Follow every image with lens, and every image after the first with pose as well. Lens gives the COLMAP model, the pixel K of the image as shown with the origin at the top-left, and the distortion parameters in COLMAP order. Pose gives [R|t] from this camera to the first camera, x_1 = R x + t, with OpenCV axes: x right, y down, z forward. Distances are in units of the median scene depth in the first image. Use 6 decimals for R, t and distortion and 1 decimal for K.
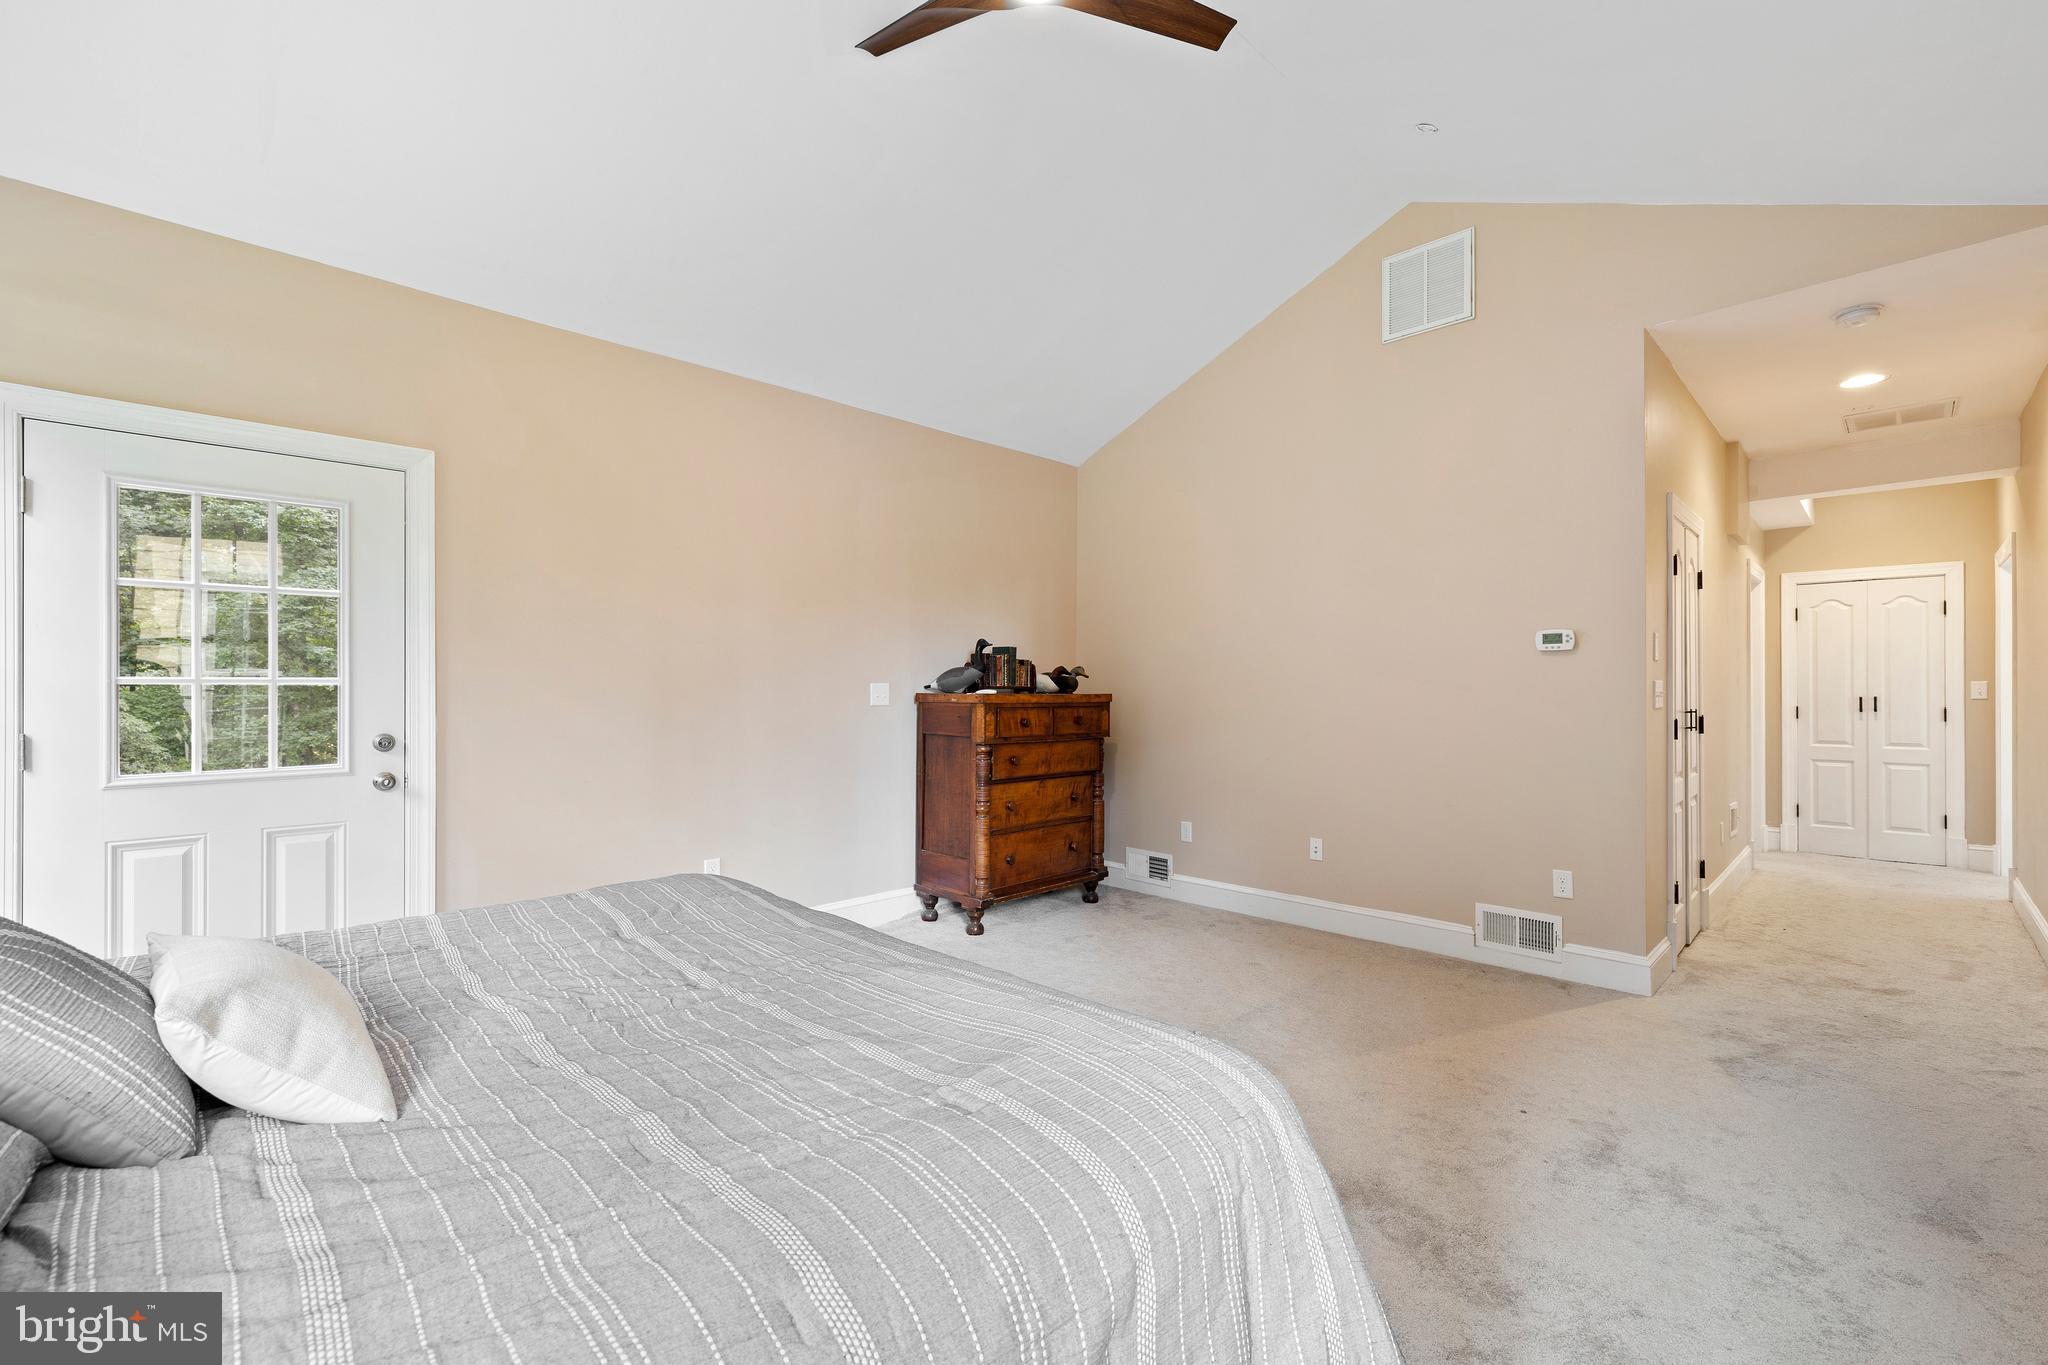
lens RADIAL K [[862.2, 0, 1017.8], [0, 862.2, 673.5], [0, 0, 1]] dist [0.001592, 0.000455]
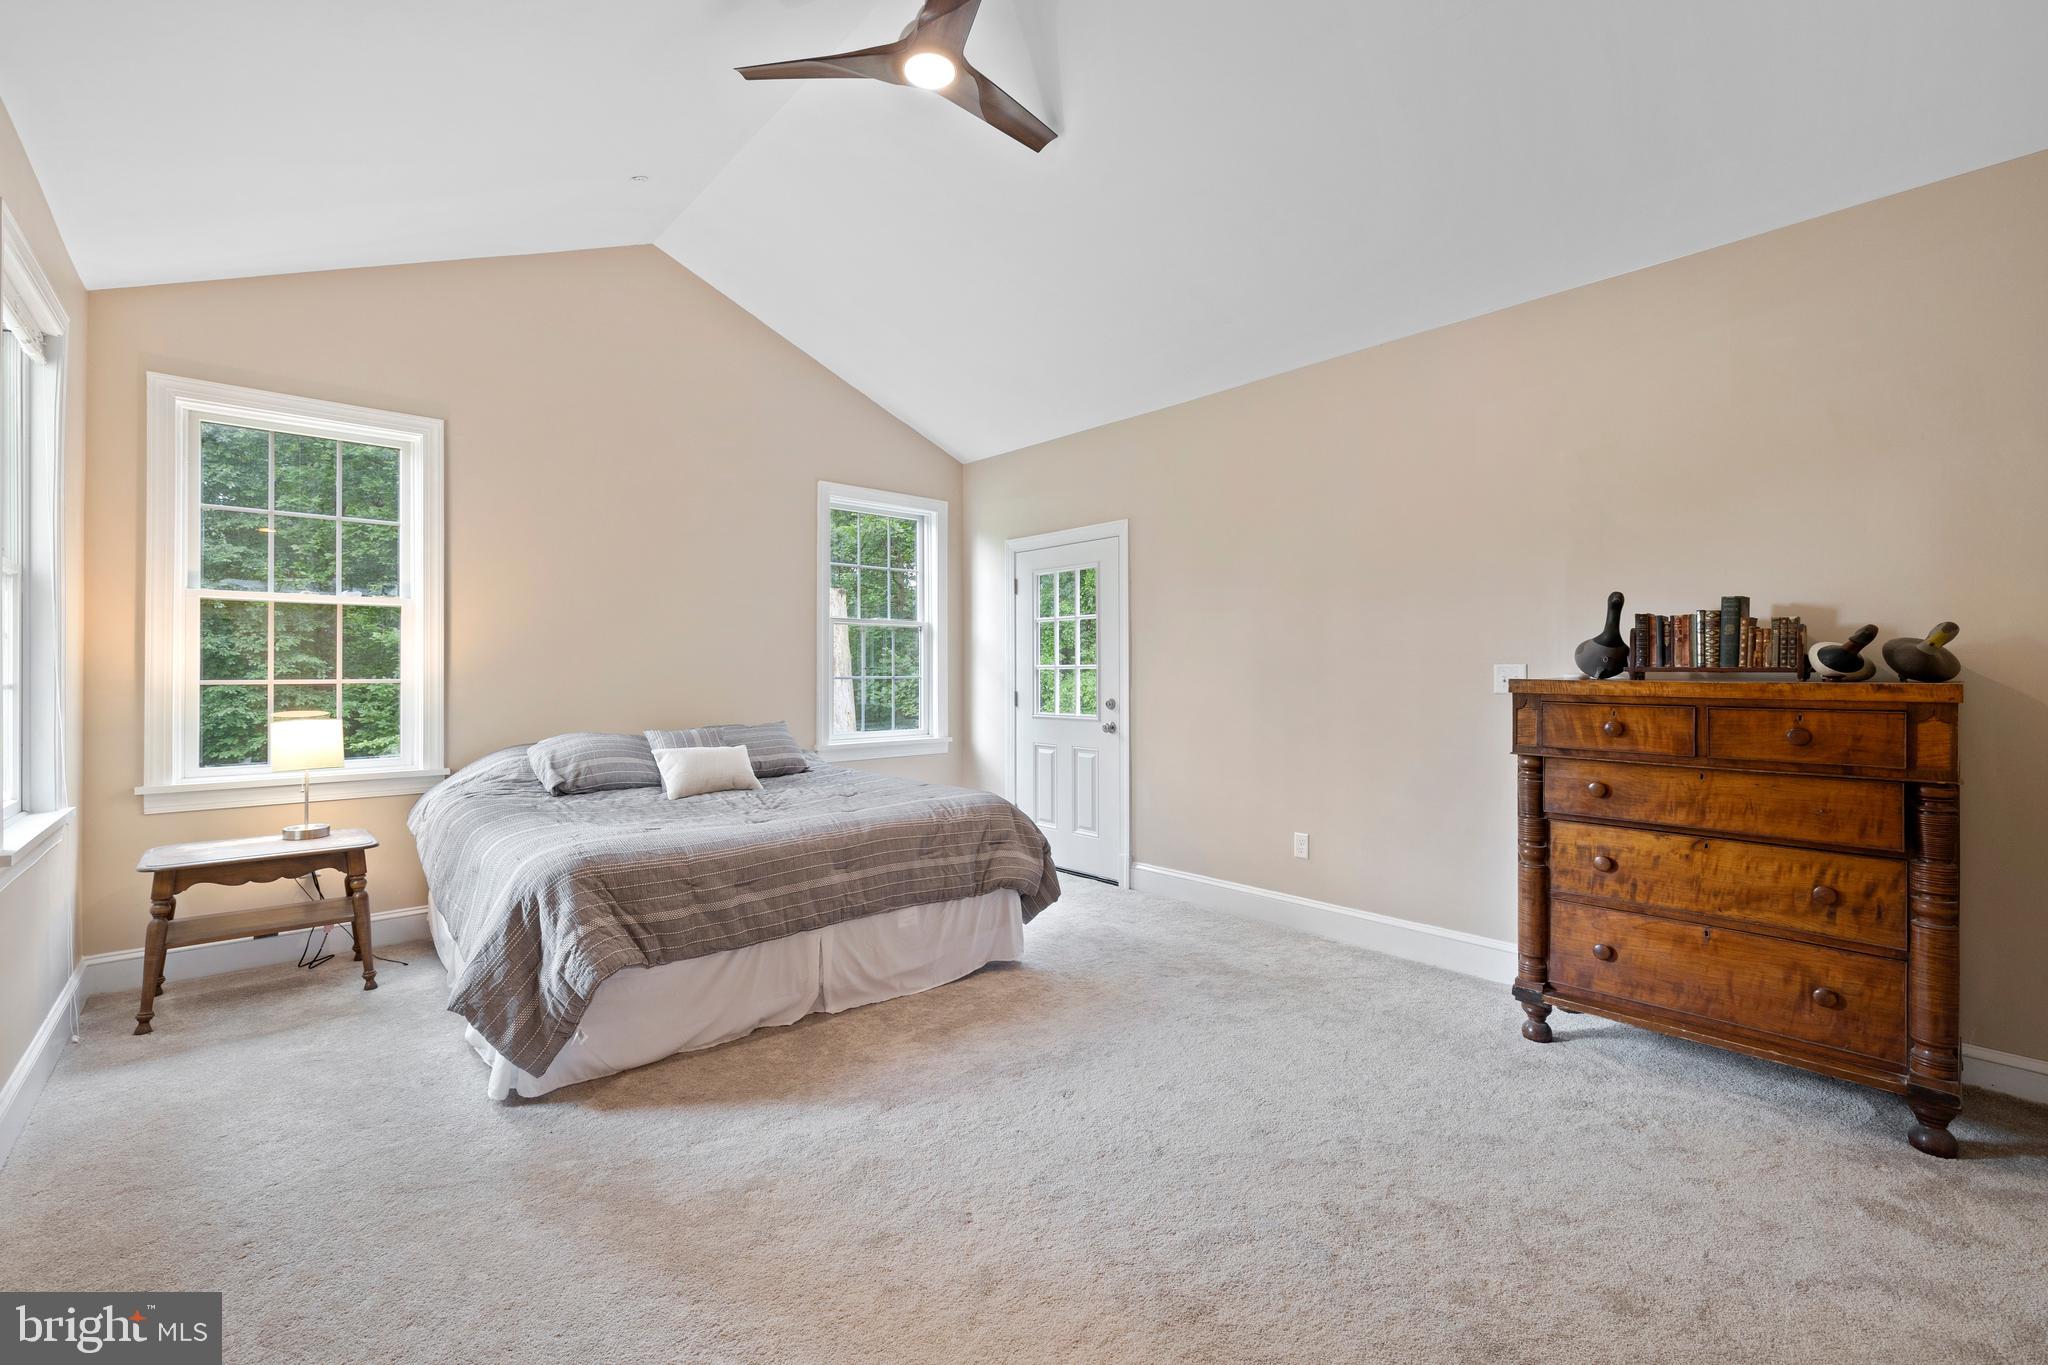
lens RADIAL K [[862.2, 0, 1017.8], [0, 862.2, 673.5], [0, 0, 1]] dist [0.001592, 0.000455]
pose [[-0.051019, -0.002334, -0.998695, 0.605465], [0.008449, 0.999960, -0.002769, 0.016835], [0.998662, -0.008579, -0.050998, 0.601663]]
